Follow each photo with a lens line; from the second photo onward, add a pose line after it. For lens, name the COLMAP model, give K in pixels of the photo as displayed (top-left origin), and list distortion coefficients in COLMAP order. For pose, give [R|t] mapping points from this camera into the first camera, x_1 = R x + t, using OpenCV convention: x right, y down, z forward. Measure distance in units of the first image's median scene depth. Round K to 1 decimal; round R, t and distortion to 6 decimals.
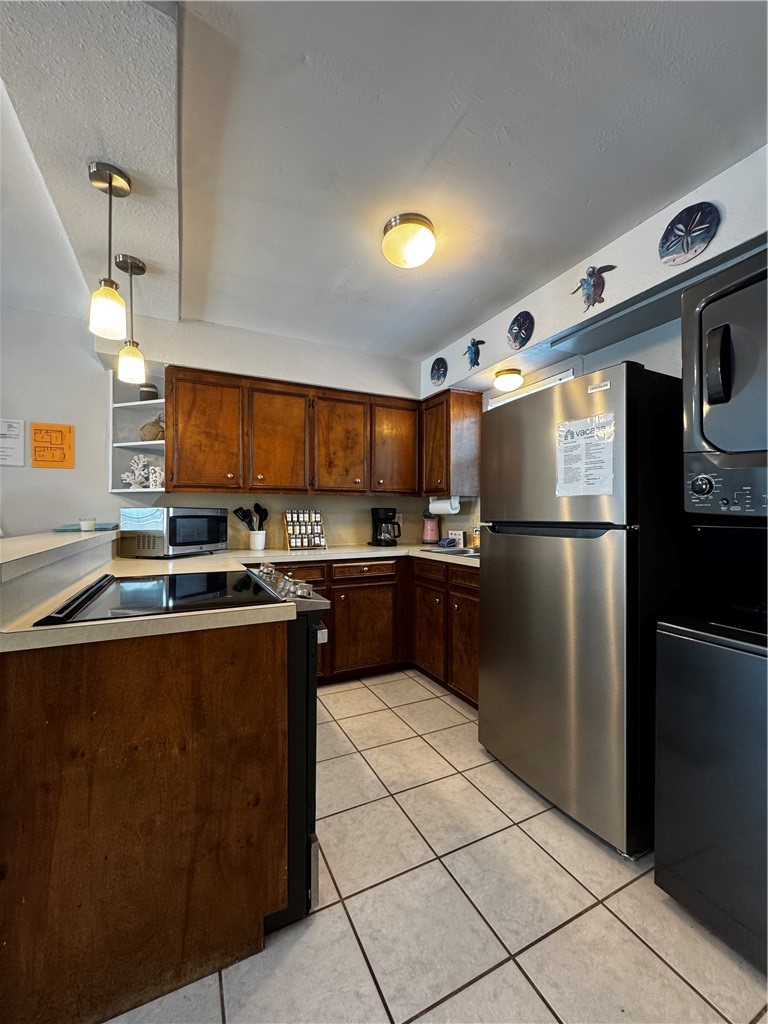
lens RADIAL K [[409.2, 0, 382.8], [0, 409.2, 512.6], [0, 0, 1]] dist [-0.002682, 0.000119]
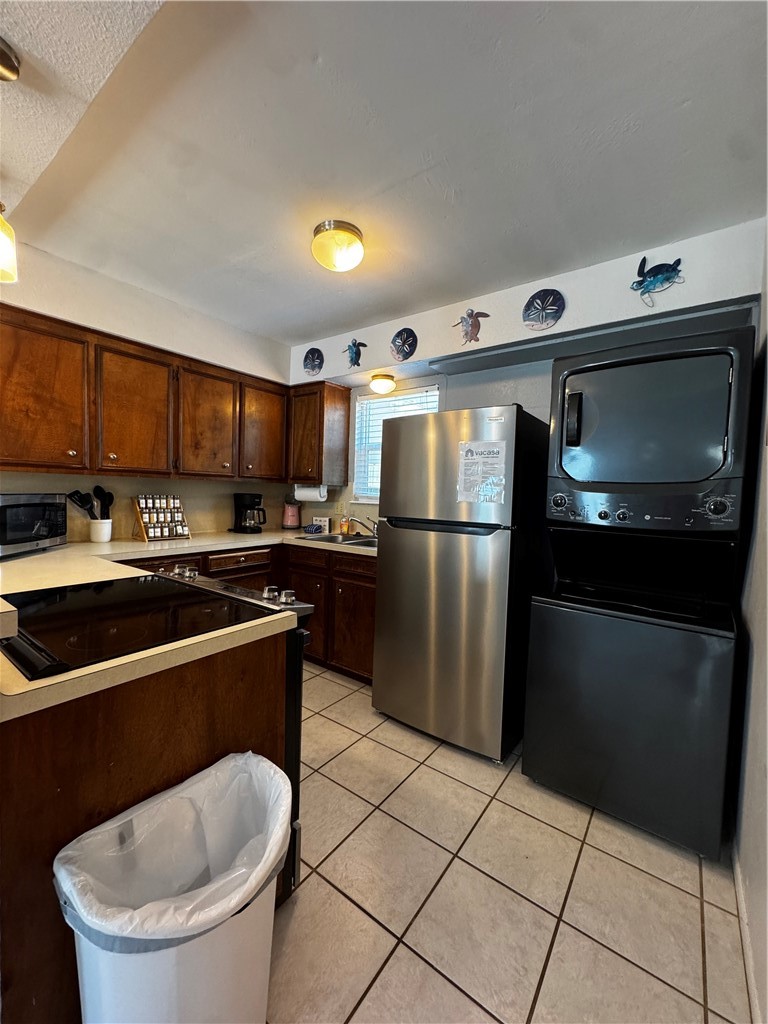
lens RADIAL K [[409.2, 0, 382.4], [0, 409.2, 512.8], [0, 0, 1]] dist [-0.002682, 0.000119]
pose [[0.887520, 0.003400, 0.460756, -0.212605], [-0.033097, 0.997860, 0.056389, -0.040602], [-0.459579, -0.065296, 0.885734, -0.001164]]
